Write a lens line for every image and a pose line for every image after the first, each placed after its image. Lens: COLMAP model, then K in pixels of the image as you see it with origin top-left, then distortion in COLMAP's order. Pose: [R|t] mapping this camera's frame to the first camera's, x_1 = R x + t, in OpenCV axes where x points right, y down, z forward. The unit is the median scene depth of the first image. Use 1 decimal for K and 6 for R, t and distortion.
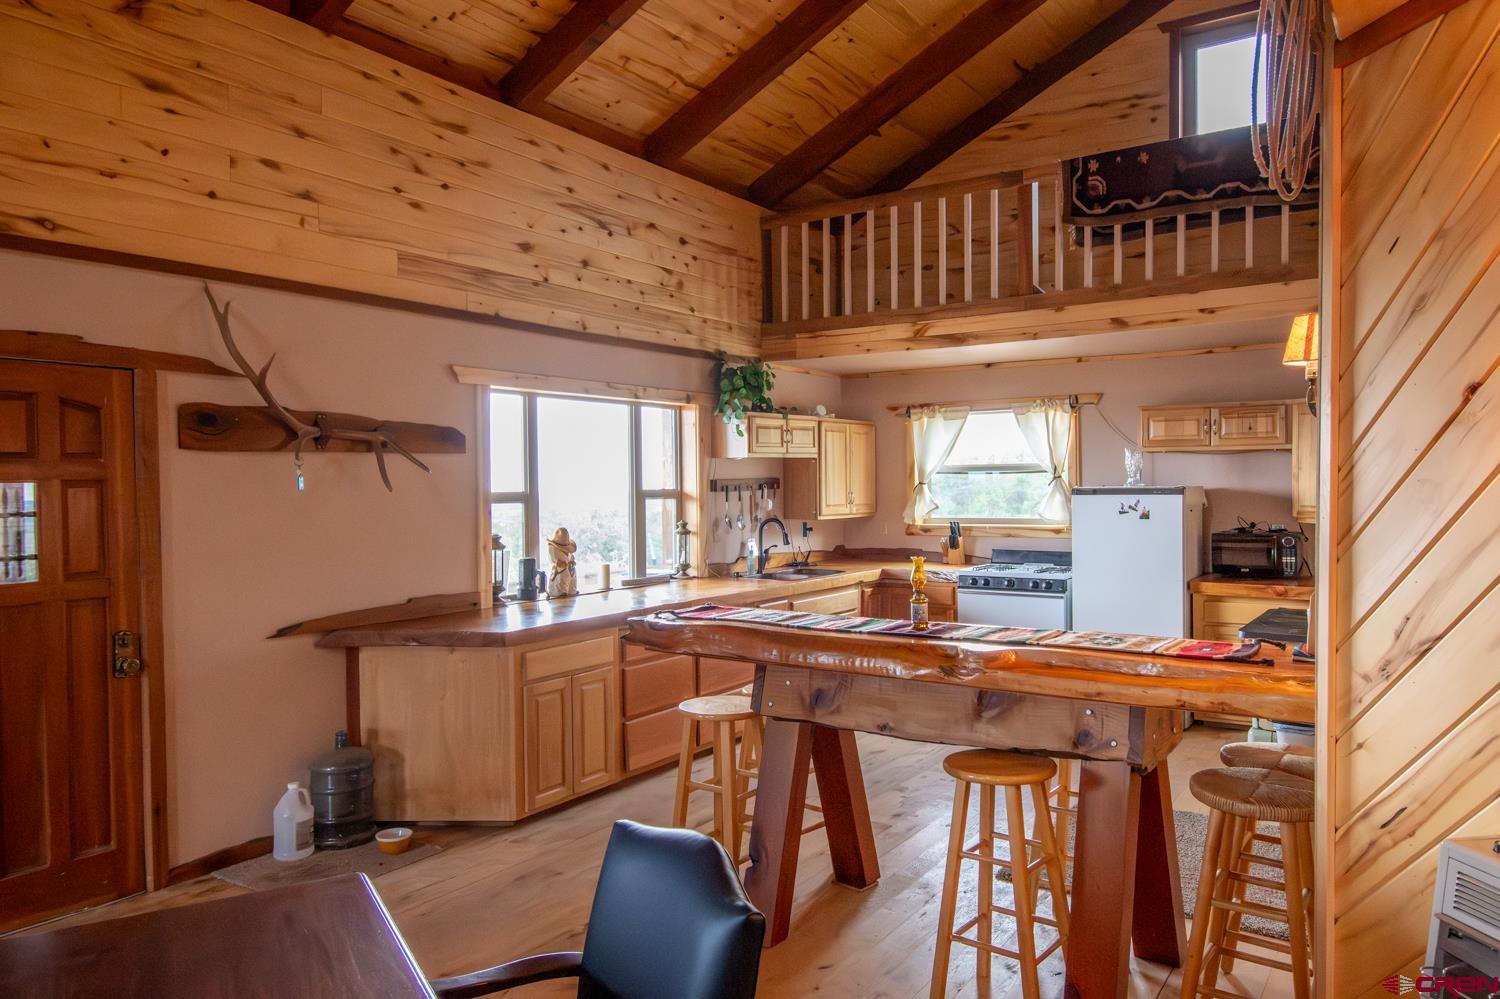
lens RADIAL K [[1018.9, 0, 750.0], [0, 1018.9, 499.5], [0, 0, 1]] dist [0.039197, -0.002311]
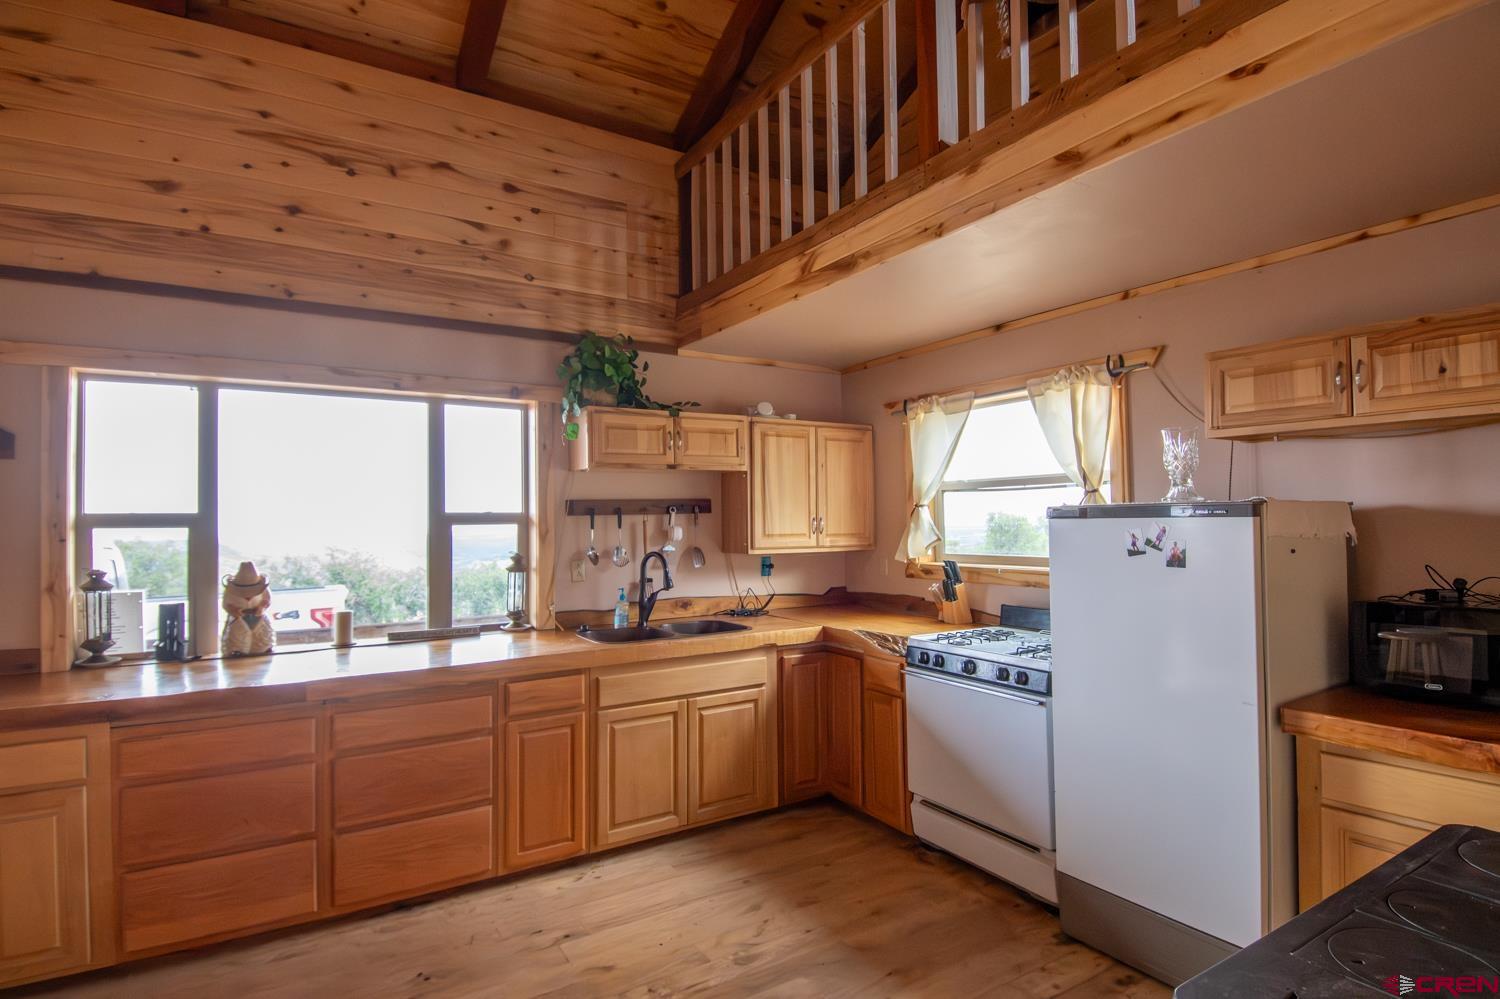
lens RADIAL K [[769.7, 0, 750.0], [0, 769.7, 499.5], [0, 0, 1]] dist [0.038313, -0.044478]
pose [[0.916095, -0.010760, -0.400817, 0.327309], [-0.005691, 0.999190, -0.039831, 0.002451], [0.400921, 0.038771, 0.915292, 0.545327]]
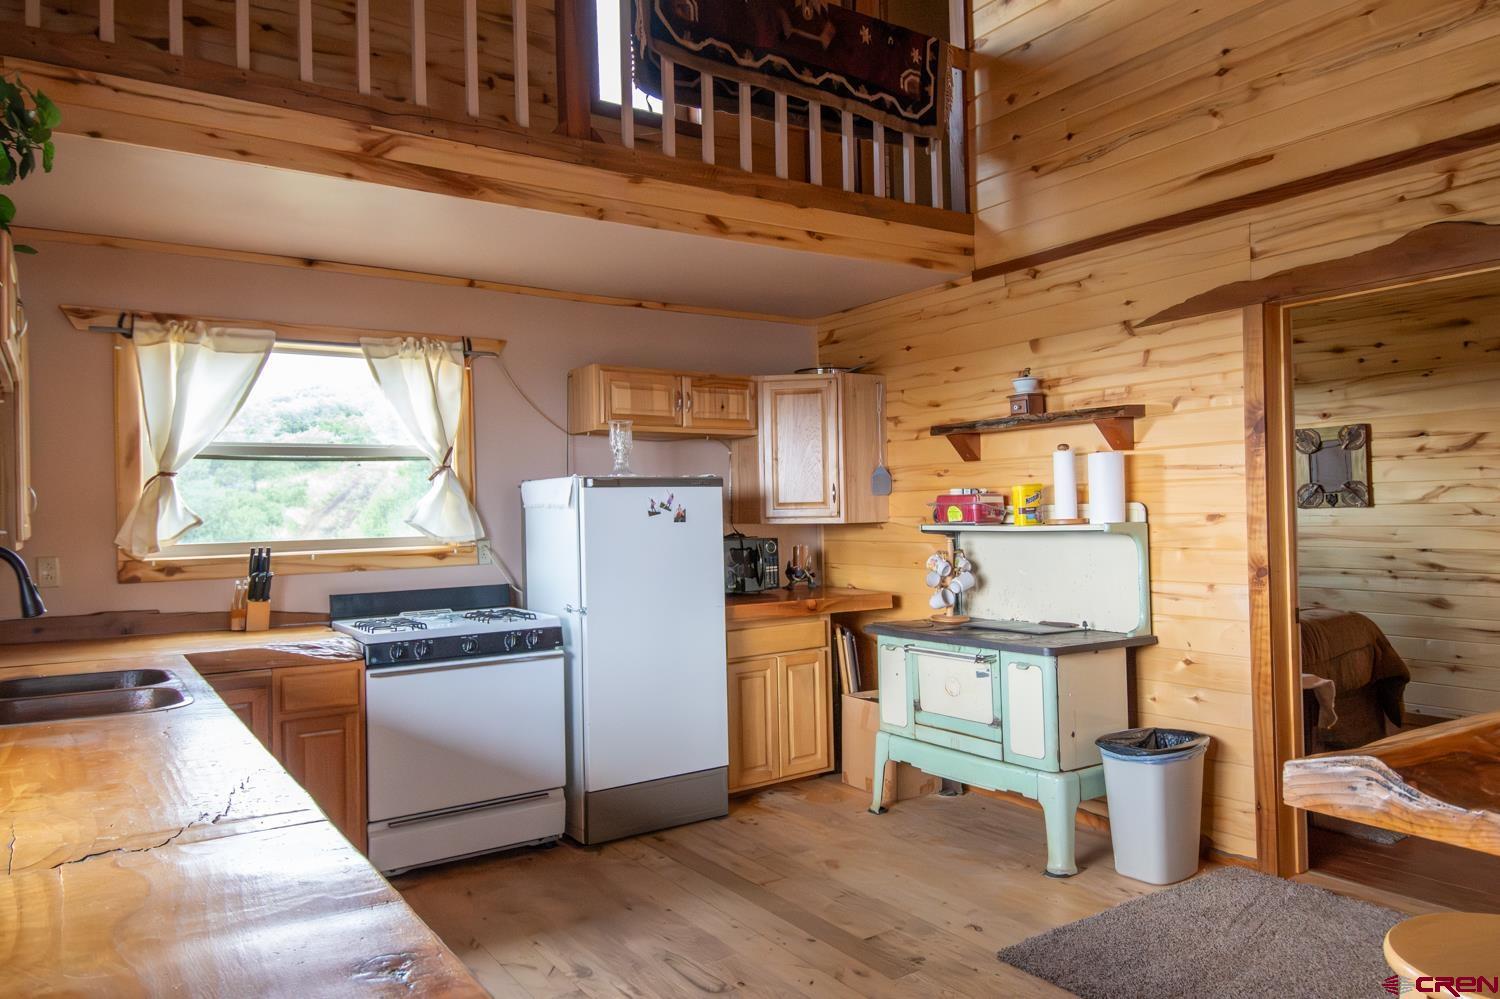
lens RADIAL K [[1018.9, 0, 750.0], [0, 1018.9, 499.5], [0, 0, 1]] dist [0.039197, -0.002311]
pose [[0.371712, 0.011385, 0.928278, -0.219989], [0.033309, 0.999117, -0.025592, 0.021560], [-0.927750, 0.040433, 0.371005, 0.661096]]
